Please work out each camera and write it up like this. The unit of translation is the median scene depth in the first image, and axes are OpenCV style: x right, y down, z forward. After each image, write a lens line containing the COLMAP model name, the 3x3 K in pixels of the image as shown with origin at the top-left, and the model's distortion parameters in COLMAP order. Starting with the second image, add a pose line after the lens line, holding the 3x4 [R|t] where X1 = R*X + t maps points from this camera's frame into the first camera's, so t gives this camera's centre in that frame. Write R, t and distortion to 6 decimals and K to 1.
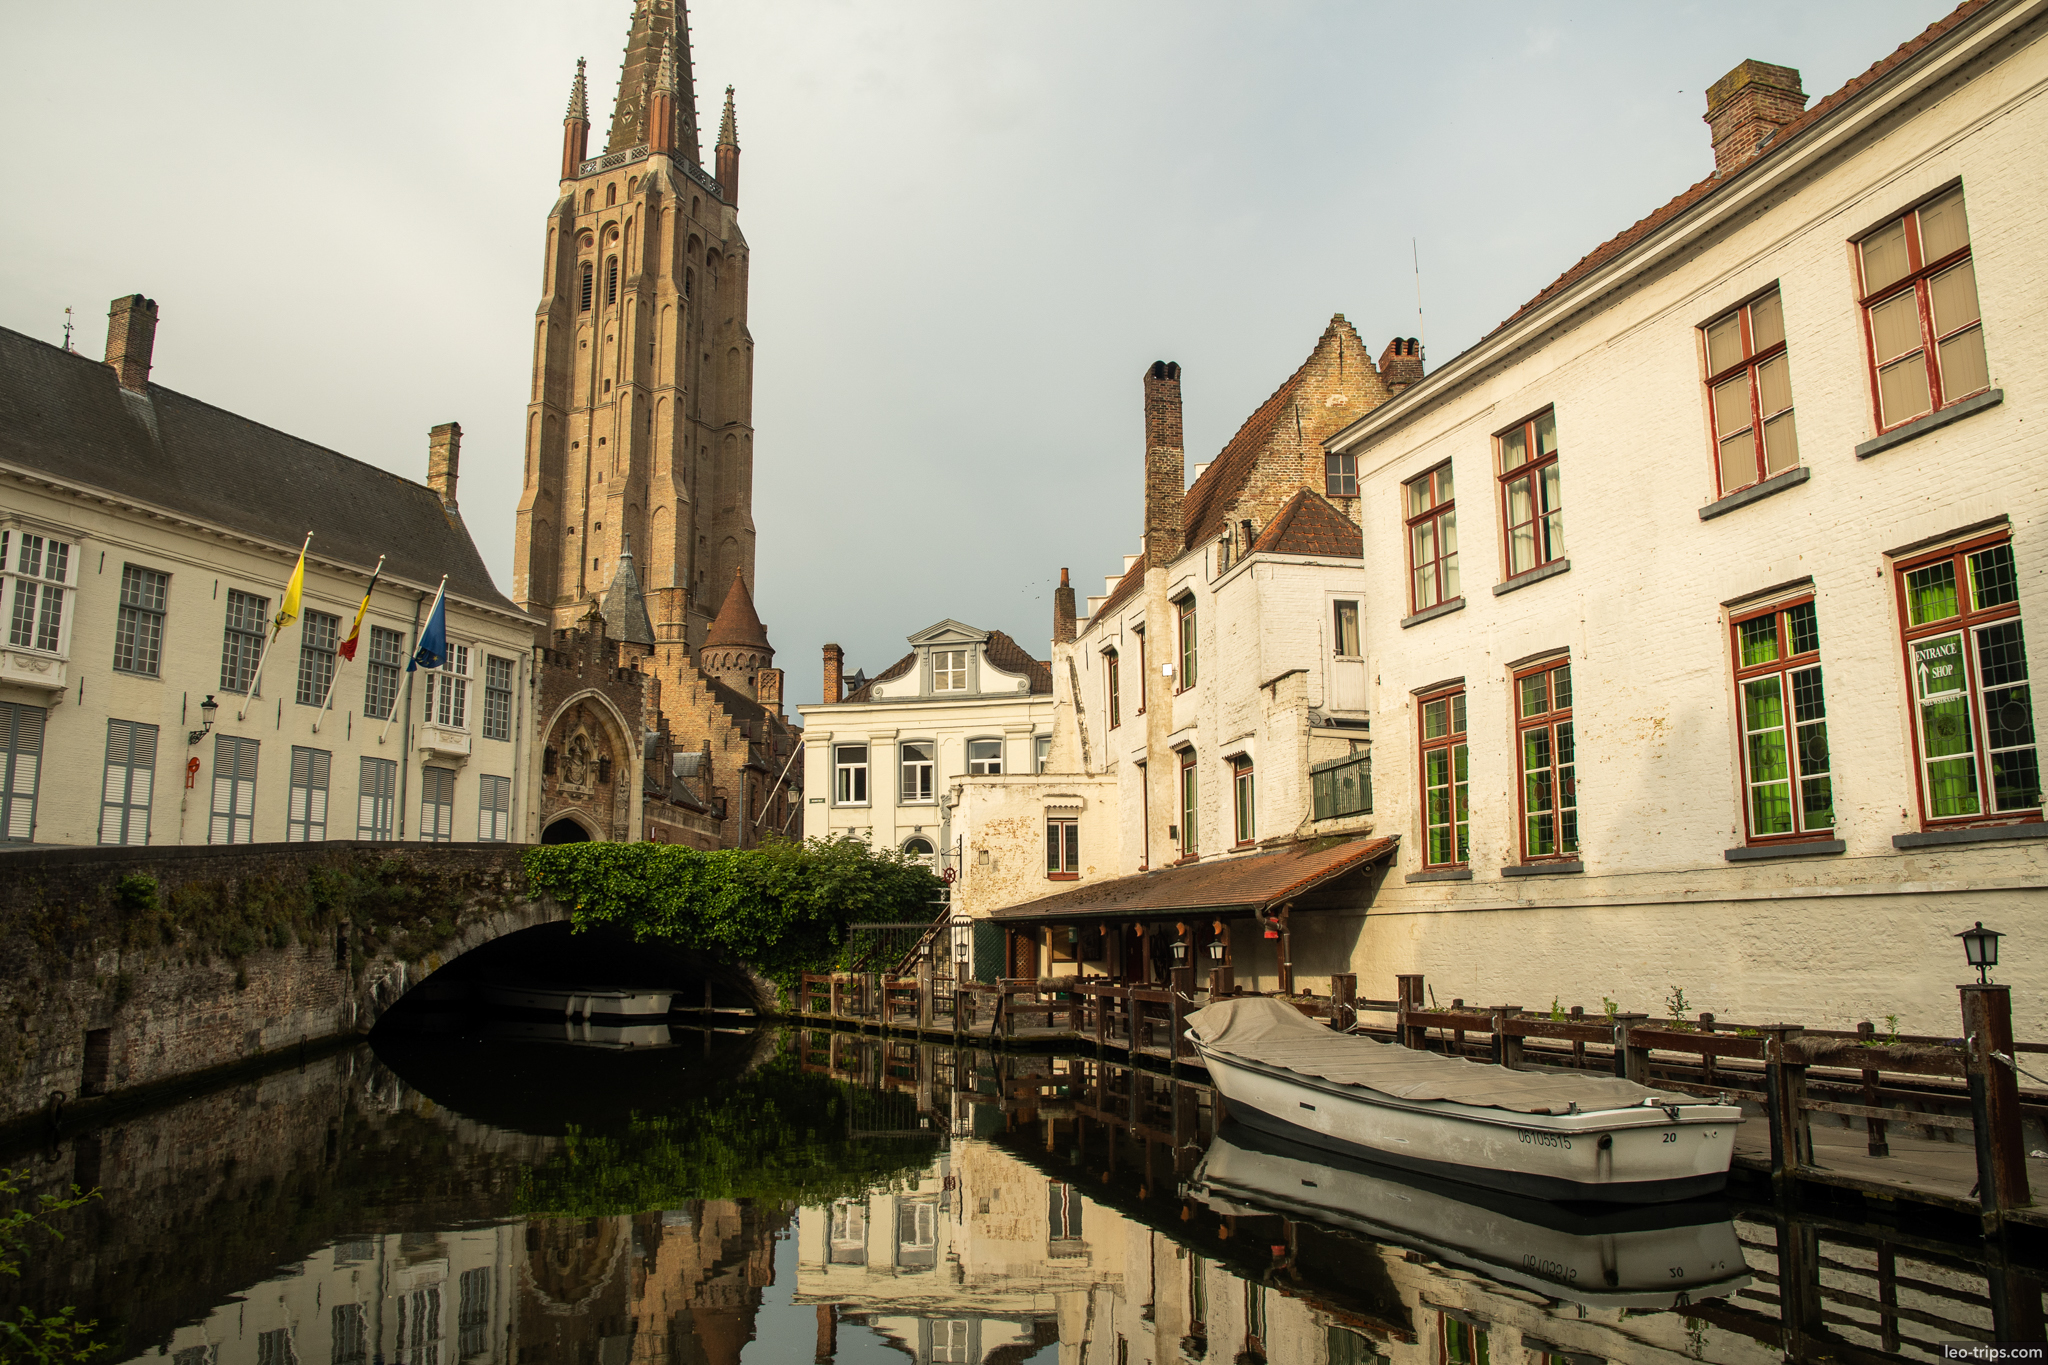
lens RADIAL K [[1448.7, 0, 1011.1], [0, 1448.7, 697.3], [0, 0, 1]] dist [-0.079272, 0.018676]
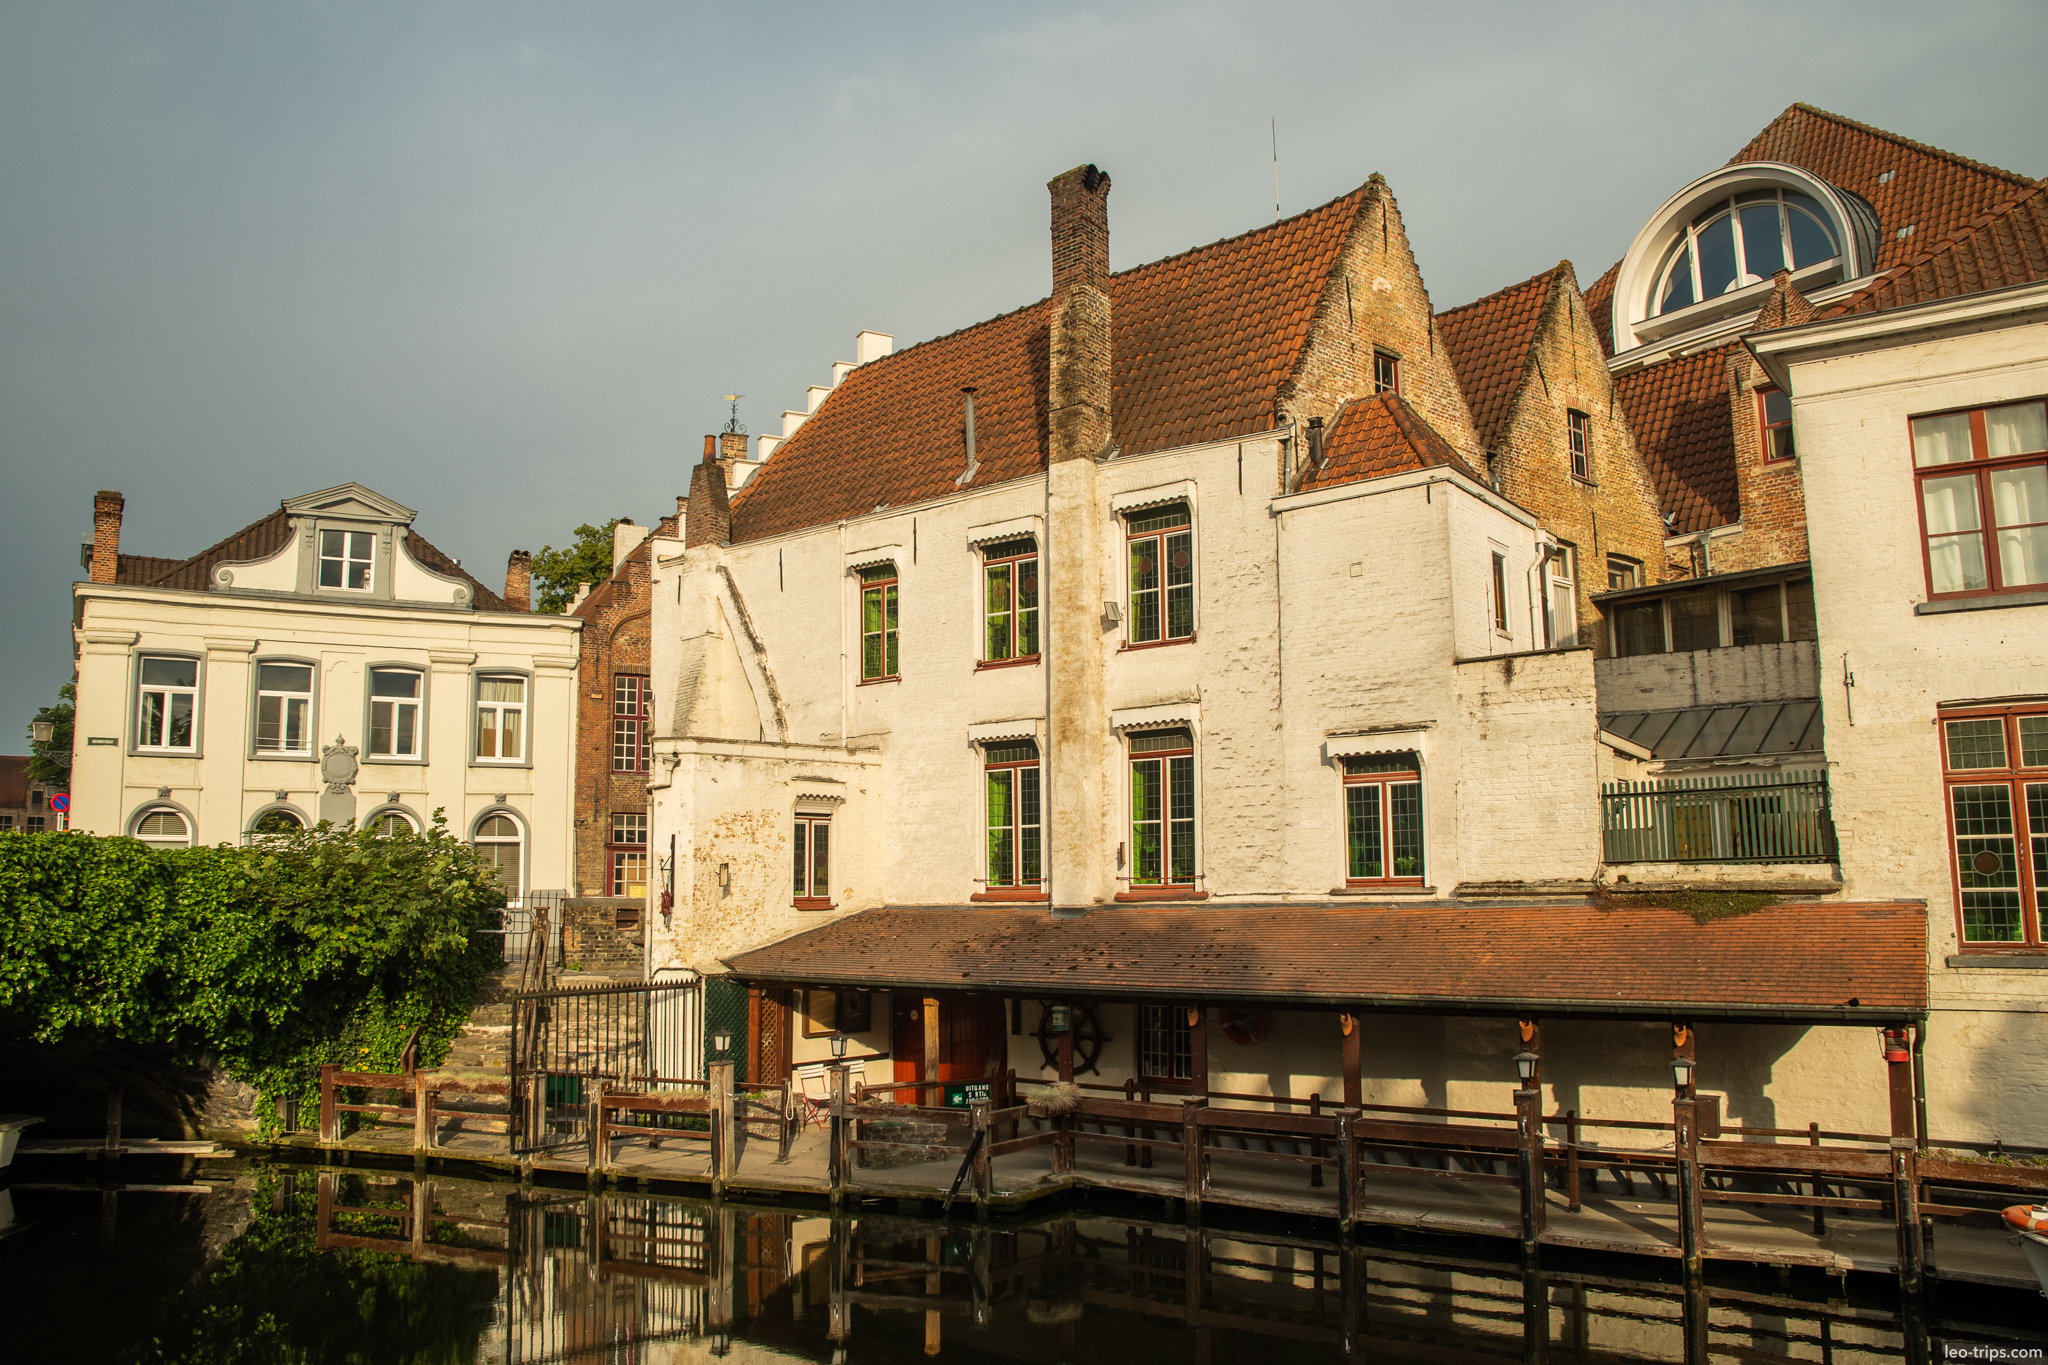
lens RADIAL K [[1448.7, 0, 1029.3], [0, 1448.7, 691.3], [0, 0, 1]] dist [-0.079272, 0.018676]
pose [[0.769768, 0.086476, 0.632439, -0.307815], [-0.101200, 0.994783, -0.012846, 0.027114], [-0.630250, -0.054114, 0.774504, 0.437102]]
